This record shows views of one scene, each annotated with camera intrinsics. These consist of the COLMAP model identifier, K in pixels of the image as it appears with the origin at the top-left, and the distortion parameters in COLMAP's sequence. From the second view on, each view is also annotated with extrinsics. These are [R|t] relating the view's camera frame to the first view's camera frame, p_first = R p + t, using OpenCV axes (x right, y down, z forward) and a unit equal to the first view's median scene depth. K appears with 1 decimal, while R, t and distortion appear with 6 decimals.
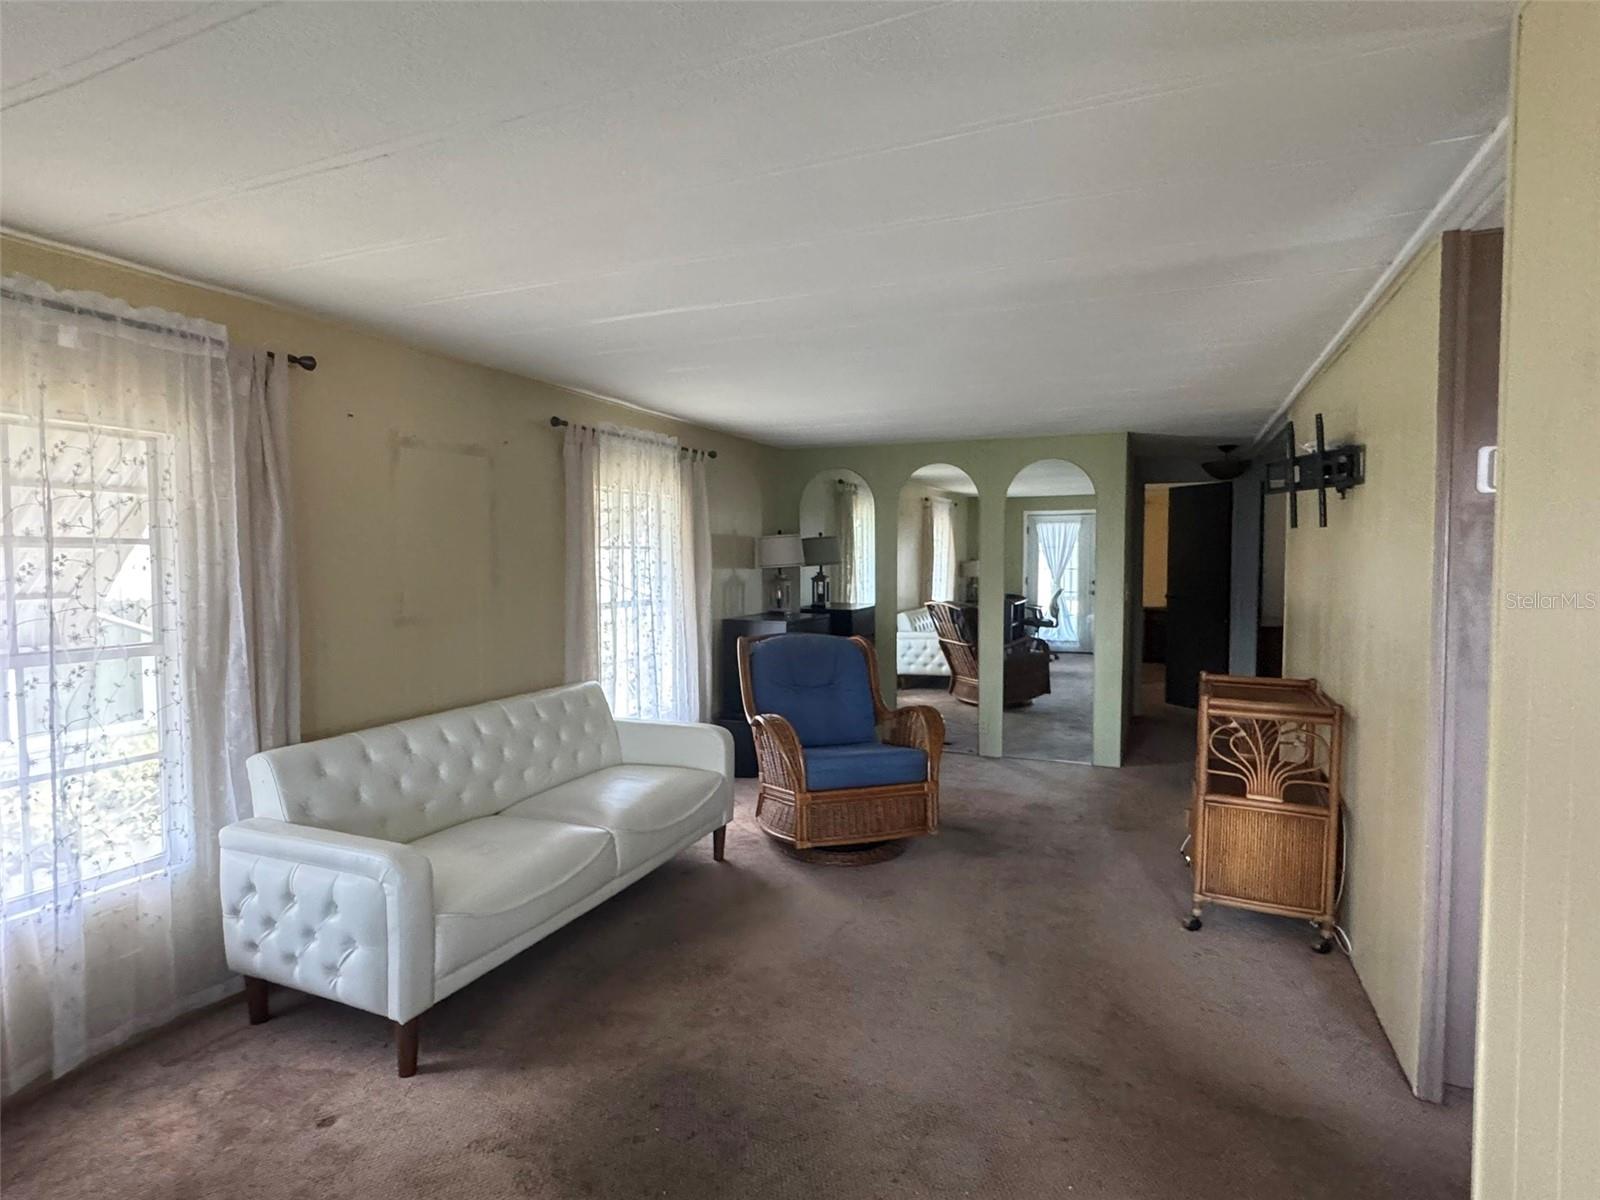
lens RADIAL K [[856.1, 0, 802.5], [0, 856.1, 598.2], [0, 0, 1]] dist [-0.013123, -0.000040]
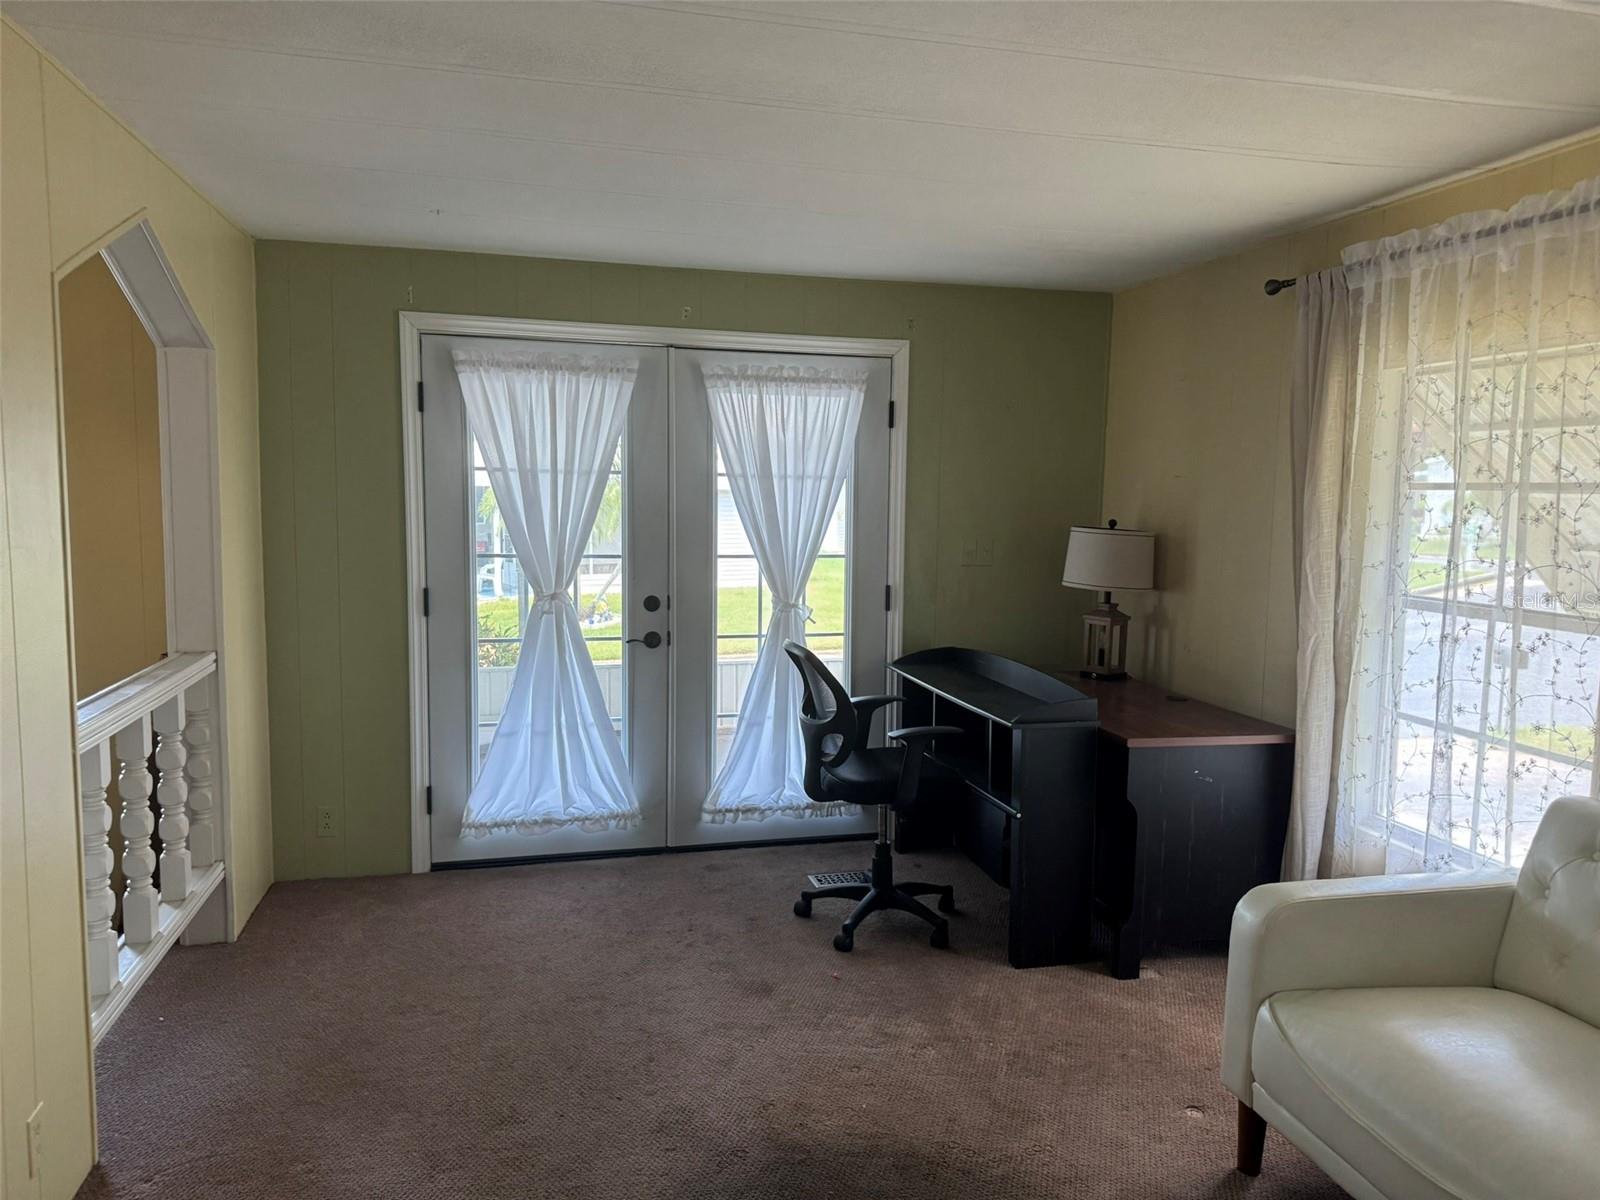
lens RADIAL K [[1196.7, 0, 802.1], [0, 1196.7, 601.7], [0, 0, 1]] dist [0.063514, -0.002967]
pose [[-0.811531, 0.052444, -0.581952, 0.416242], [-0.033064, 0.990247, 0.135345, -0.080315], [0.583374, 0.129078, -0.801881, 1.326055]]
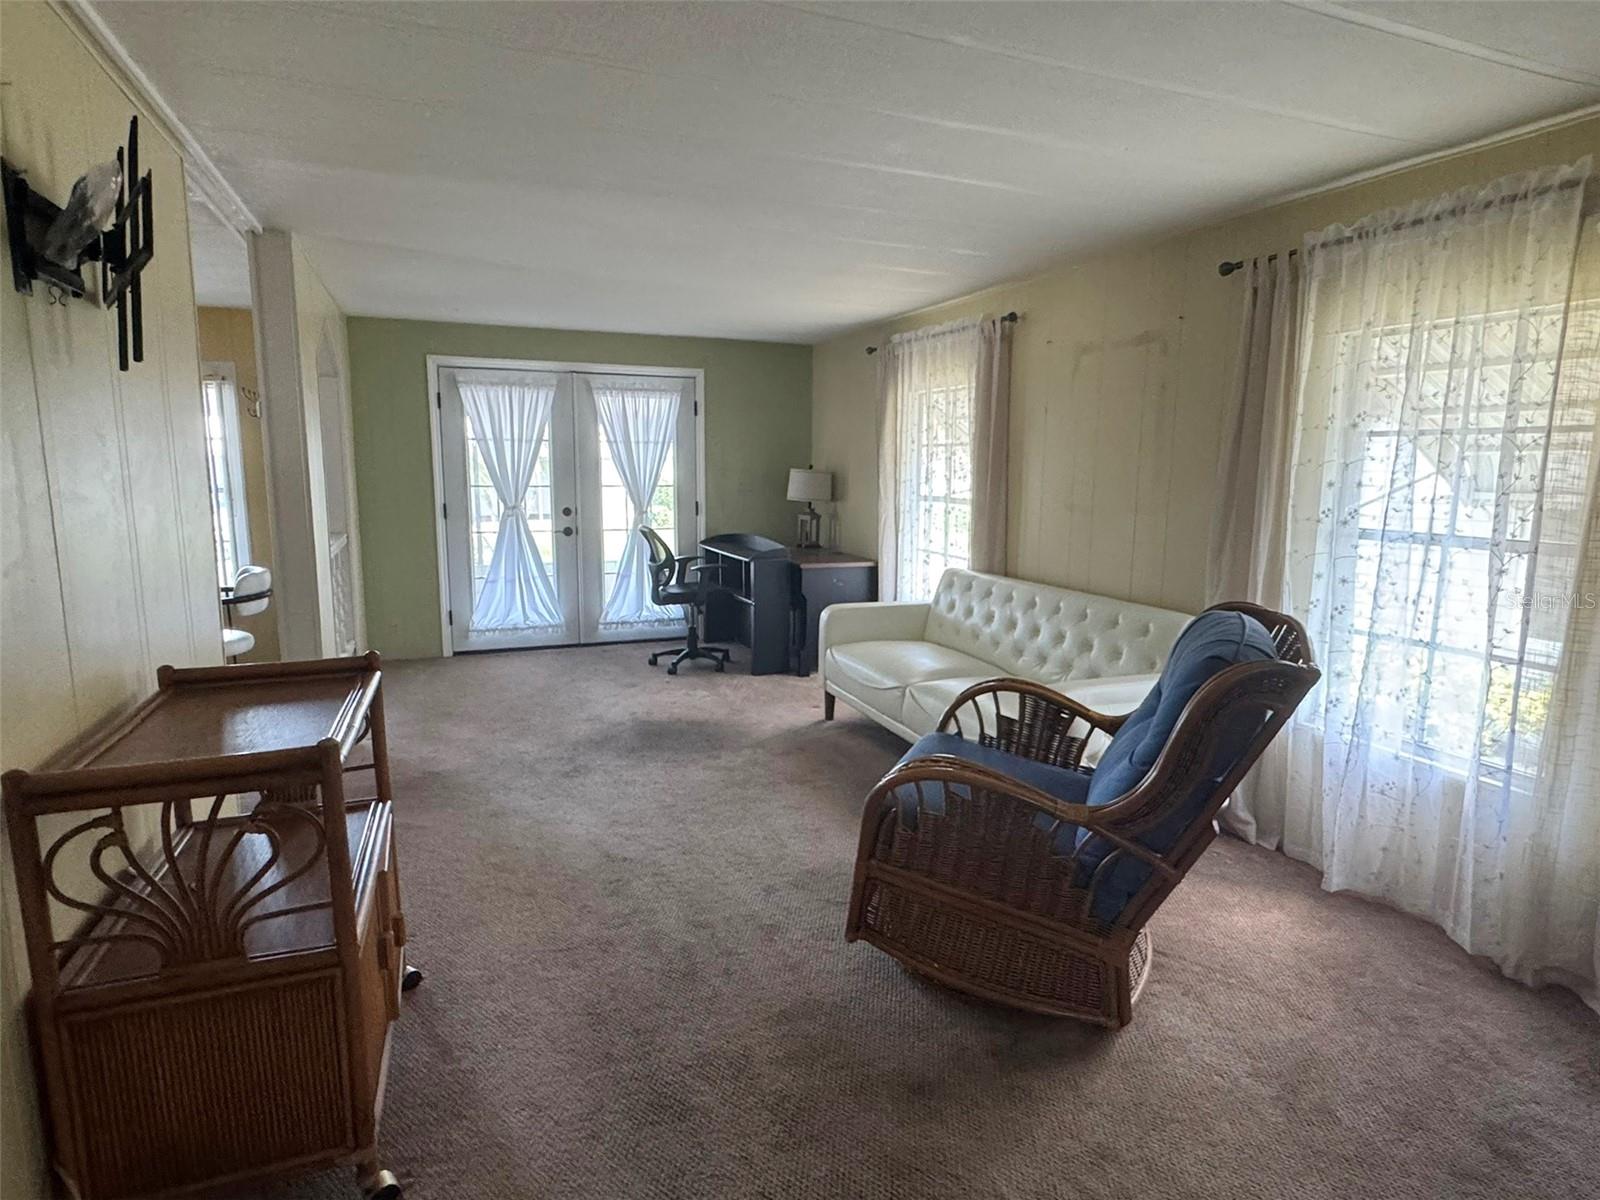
lens RADIAL K [[856.1, 0, 791.2], [0, 856.1, 594.5], [0, 0, 1]] dist [-0.013123, -0.000040]
pose [[-0.715805, 0.112298, -0.689211, 0.764941], [-0.033403, 0.980348, 0.194428, -0.084515], [0.697501, 0.162194, -0.697987, 1.873257]]
